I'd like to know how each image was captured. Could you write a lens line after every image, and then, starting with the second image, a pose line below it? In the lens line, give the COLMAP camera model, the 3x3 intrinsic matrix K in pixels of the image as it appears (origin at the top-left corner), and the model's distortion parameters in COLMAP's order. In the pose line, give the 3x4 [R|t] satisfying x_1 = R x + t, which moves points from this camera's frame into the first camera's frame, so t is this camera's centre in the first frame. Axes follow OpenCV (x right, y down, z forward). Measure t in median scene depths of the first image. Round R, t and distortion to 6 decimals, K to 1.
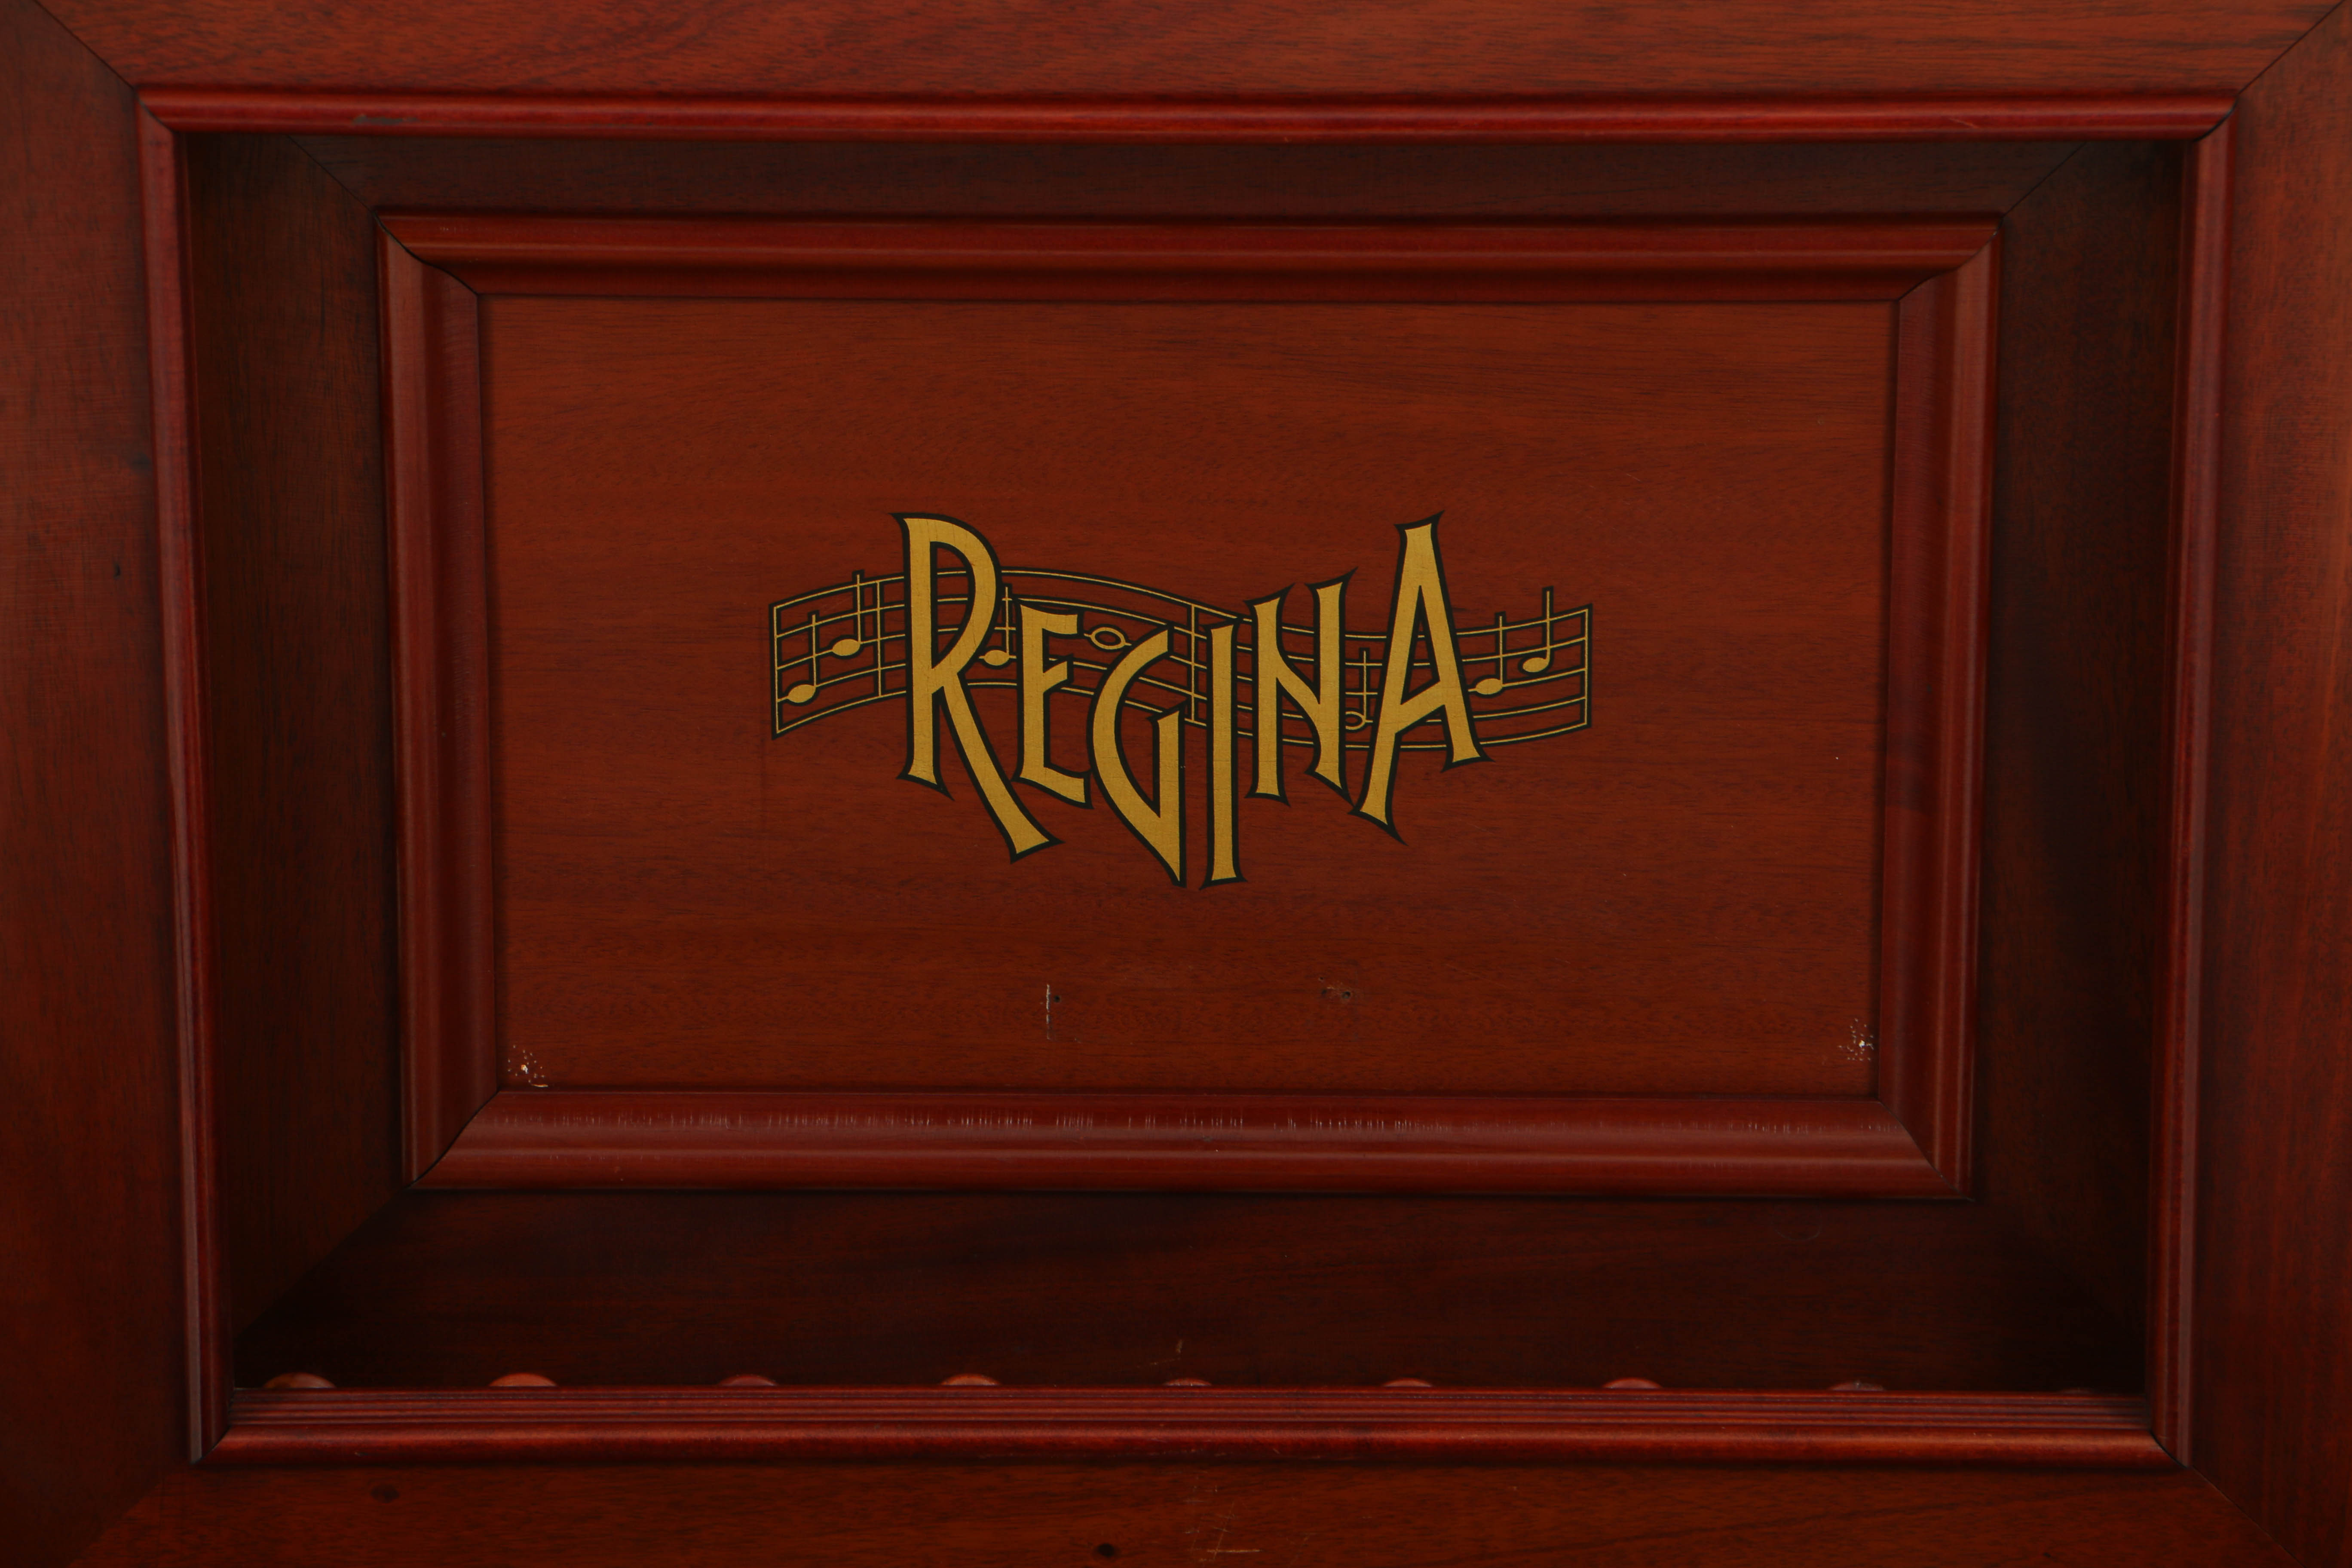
lens RADIAL K [[13125.8, 0, 1176.0], [0, 13125.8, 796.4], [0, 0, 1]] dist [1.801511, 0.000000]
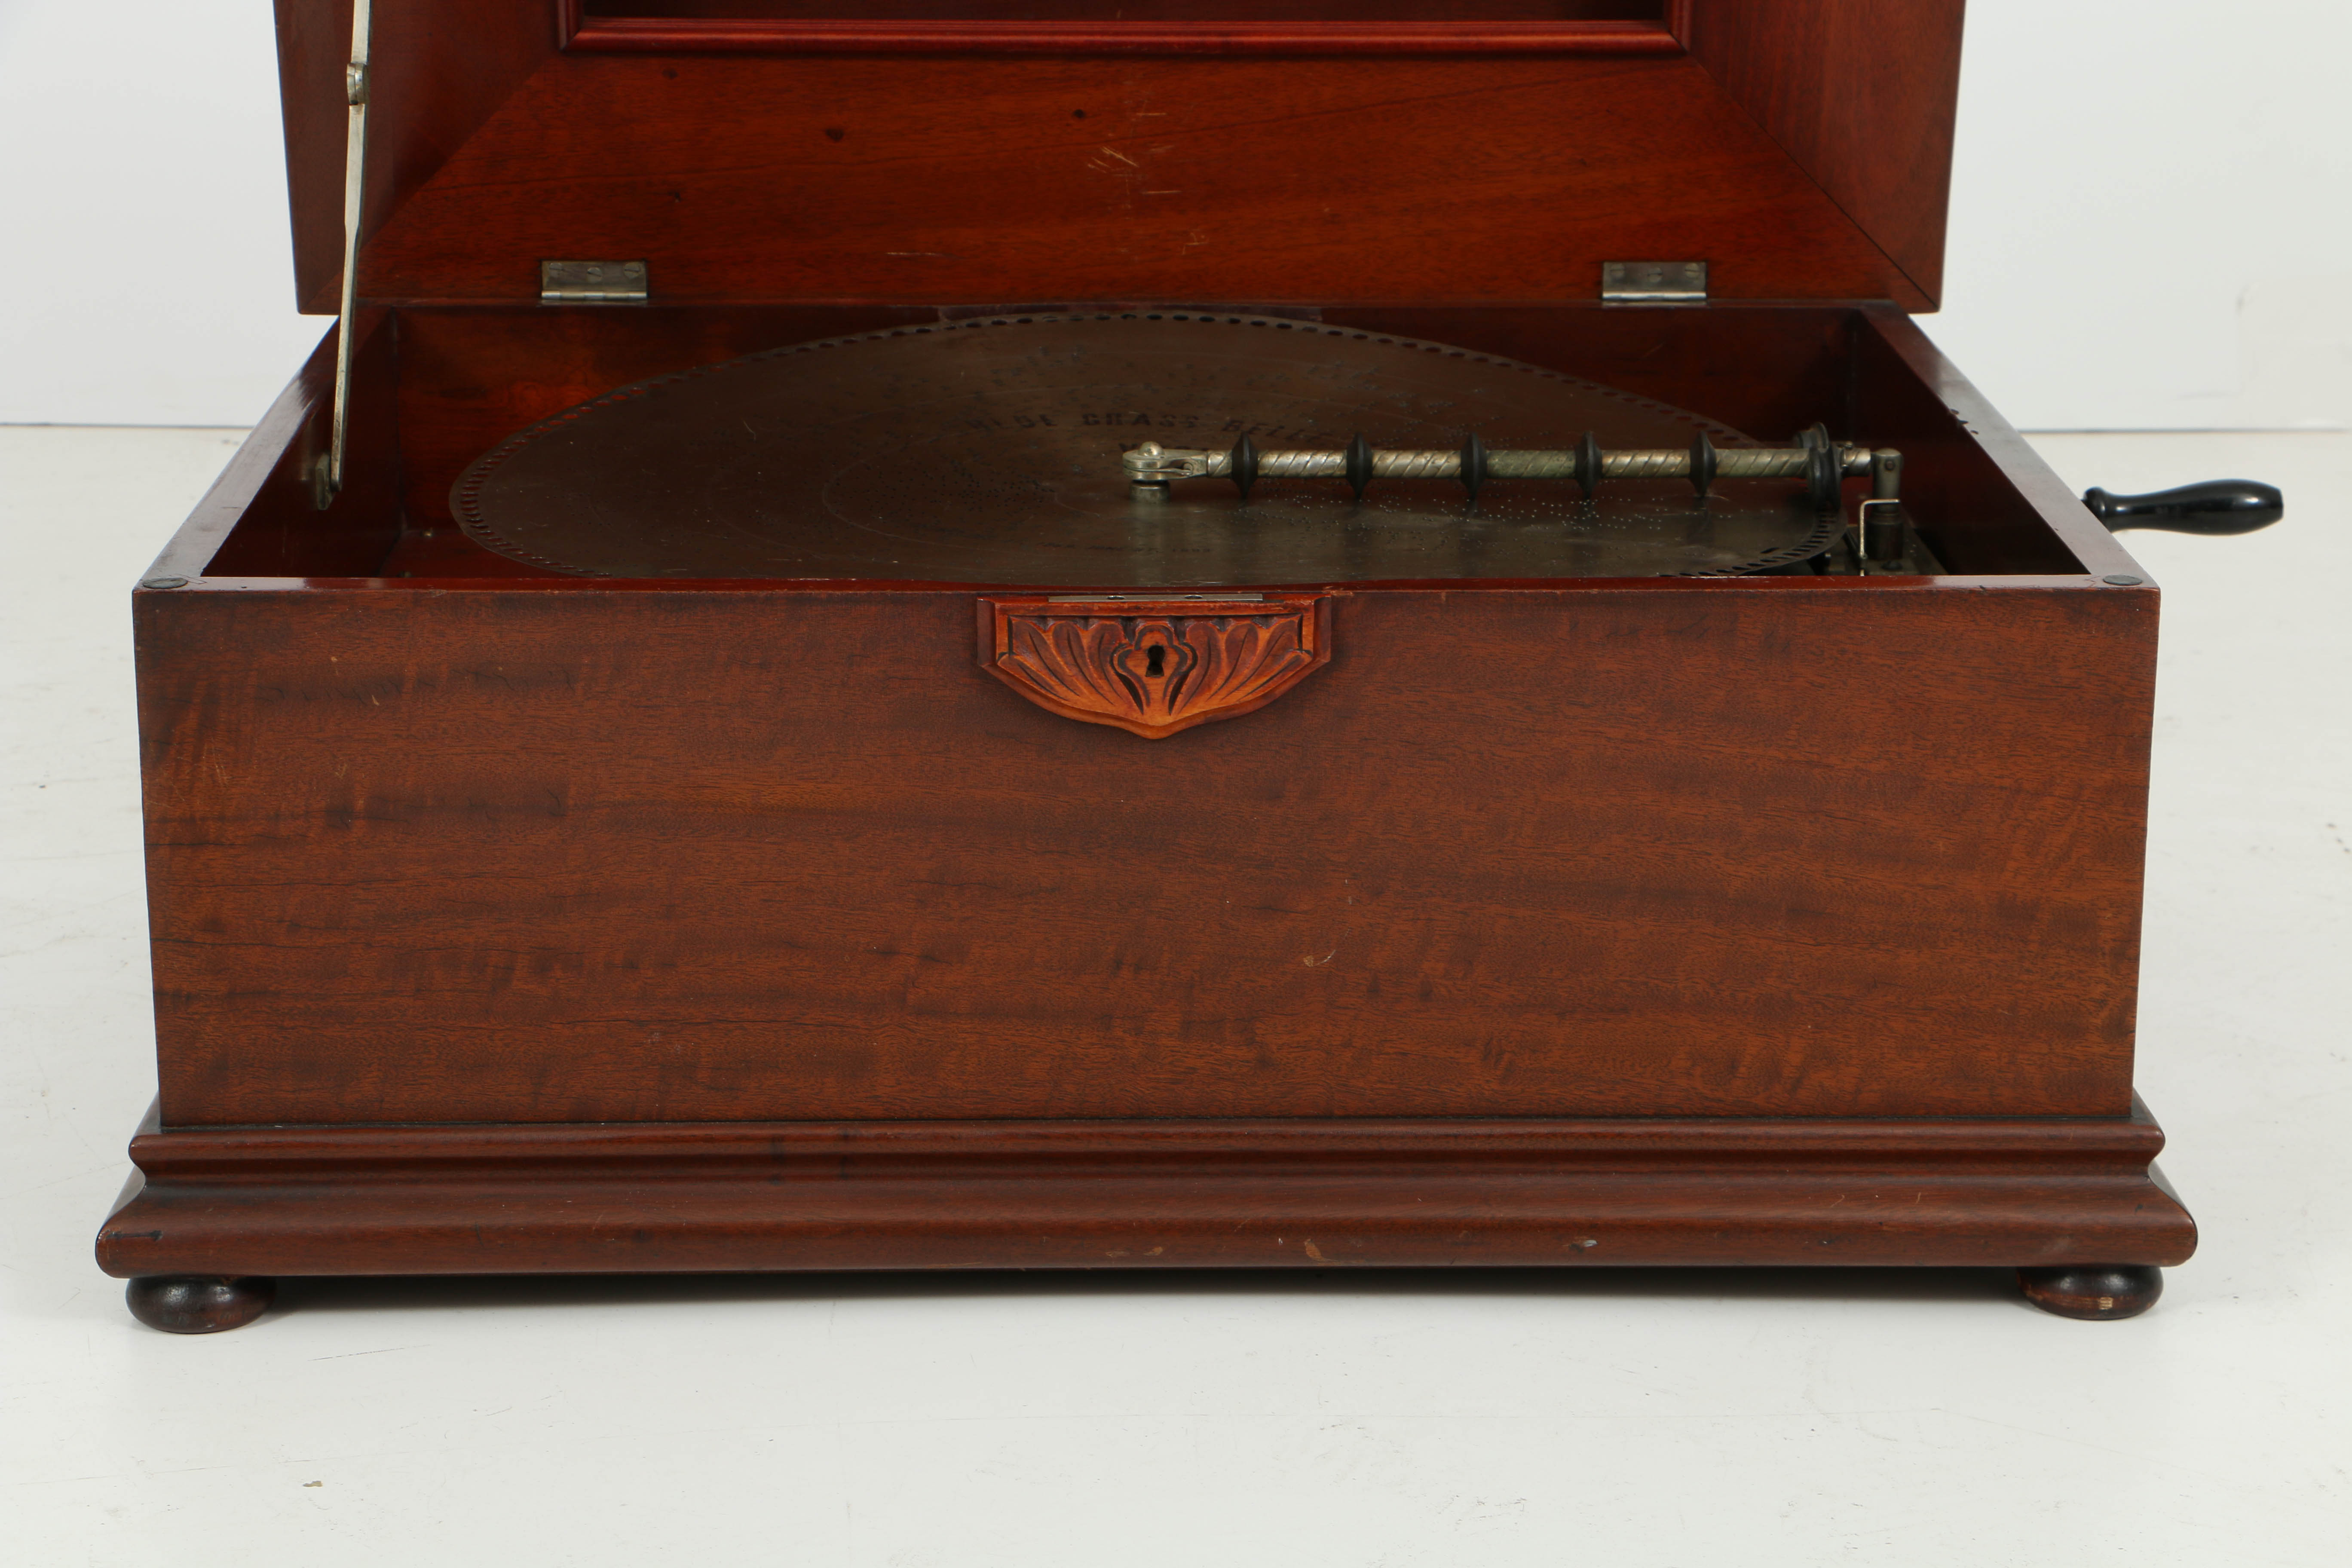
lens RADIAL K [[5071.7, 0, 1187.2], [0, 5071.7, 793.1], [0, 0, 1]] dist [0.269583, 0.000000]
pose [[0.999494, -0.004174, 0.031525, -0.012863], [0.005419, 0.999204, -0.039511, 0.176873], [-0.031335, 0.039661, 0.998722, 0.326220]]
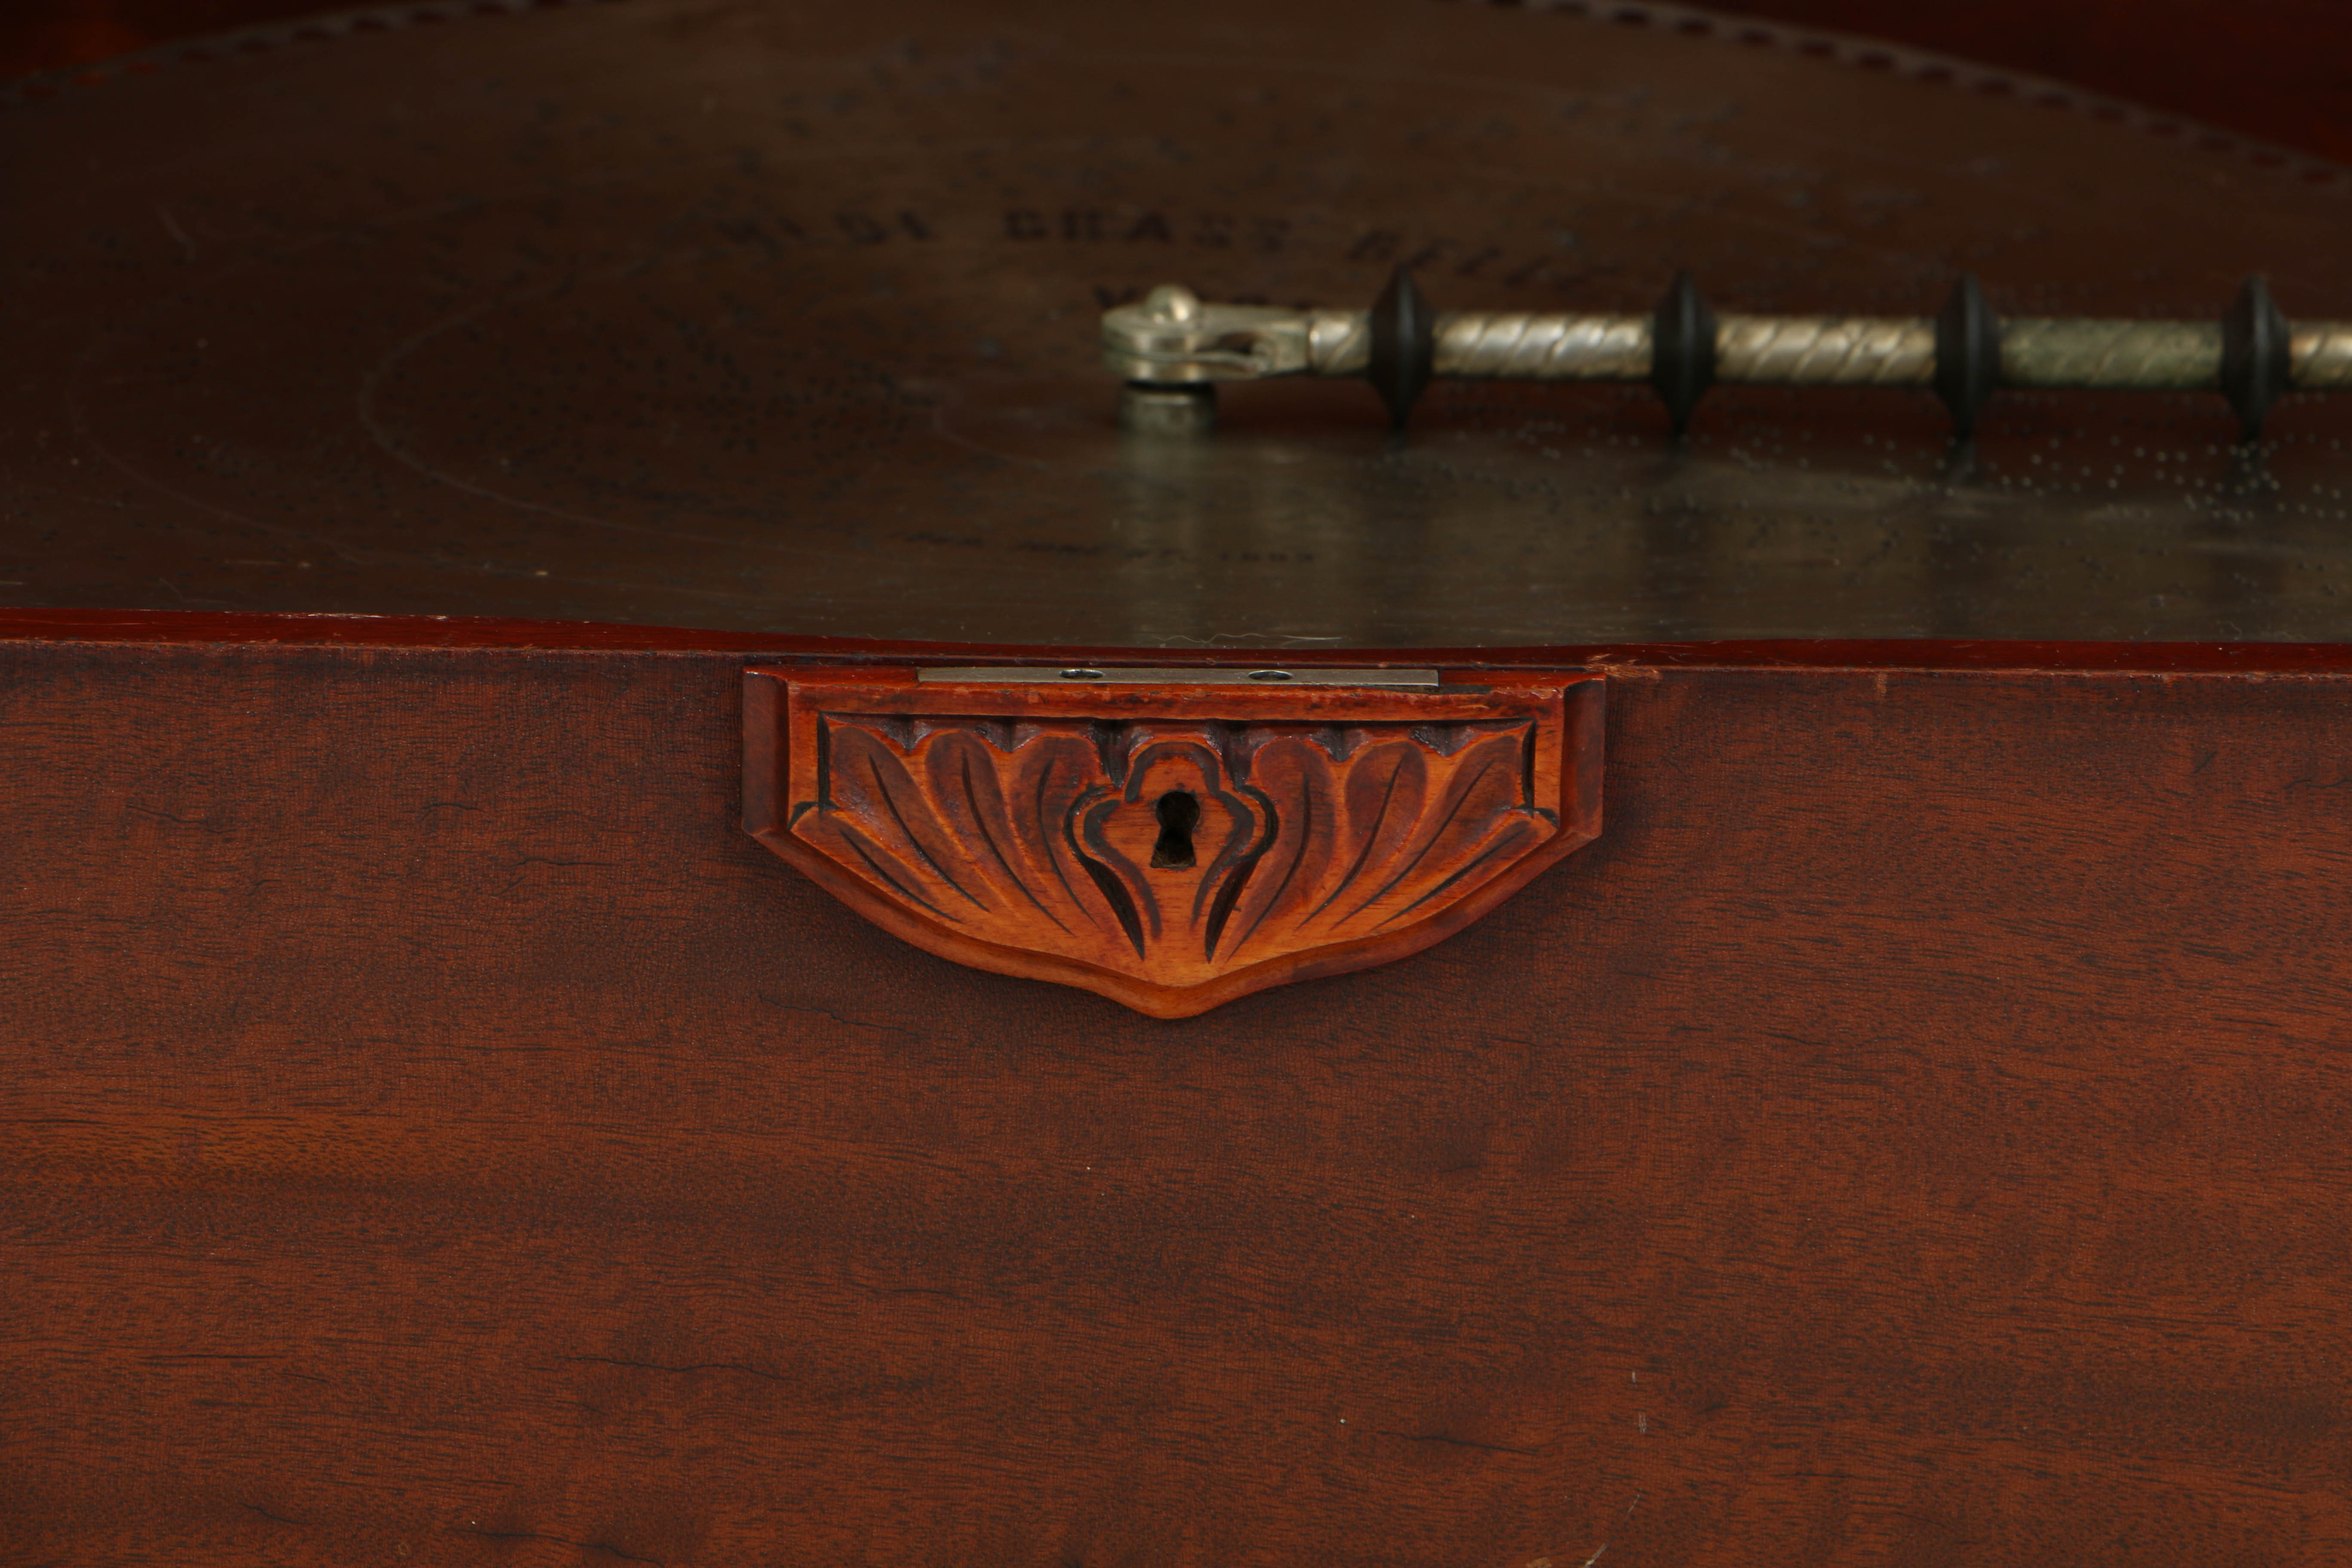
lens RADIAL K [[13125.8, 0, 1189.4], [0, 13125.8, 803.9], [0, 0, 1]] dist [1.801511, 0.000000]
pose [[0.999541, 0.013306, 0.027207, -0.014185], [-0.011530, 0.997857, -0.064414, 0.177365], [-0.028006, 0.064071, 0.997552, 0.292306]]
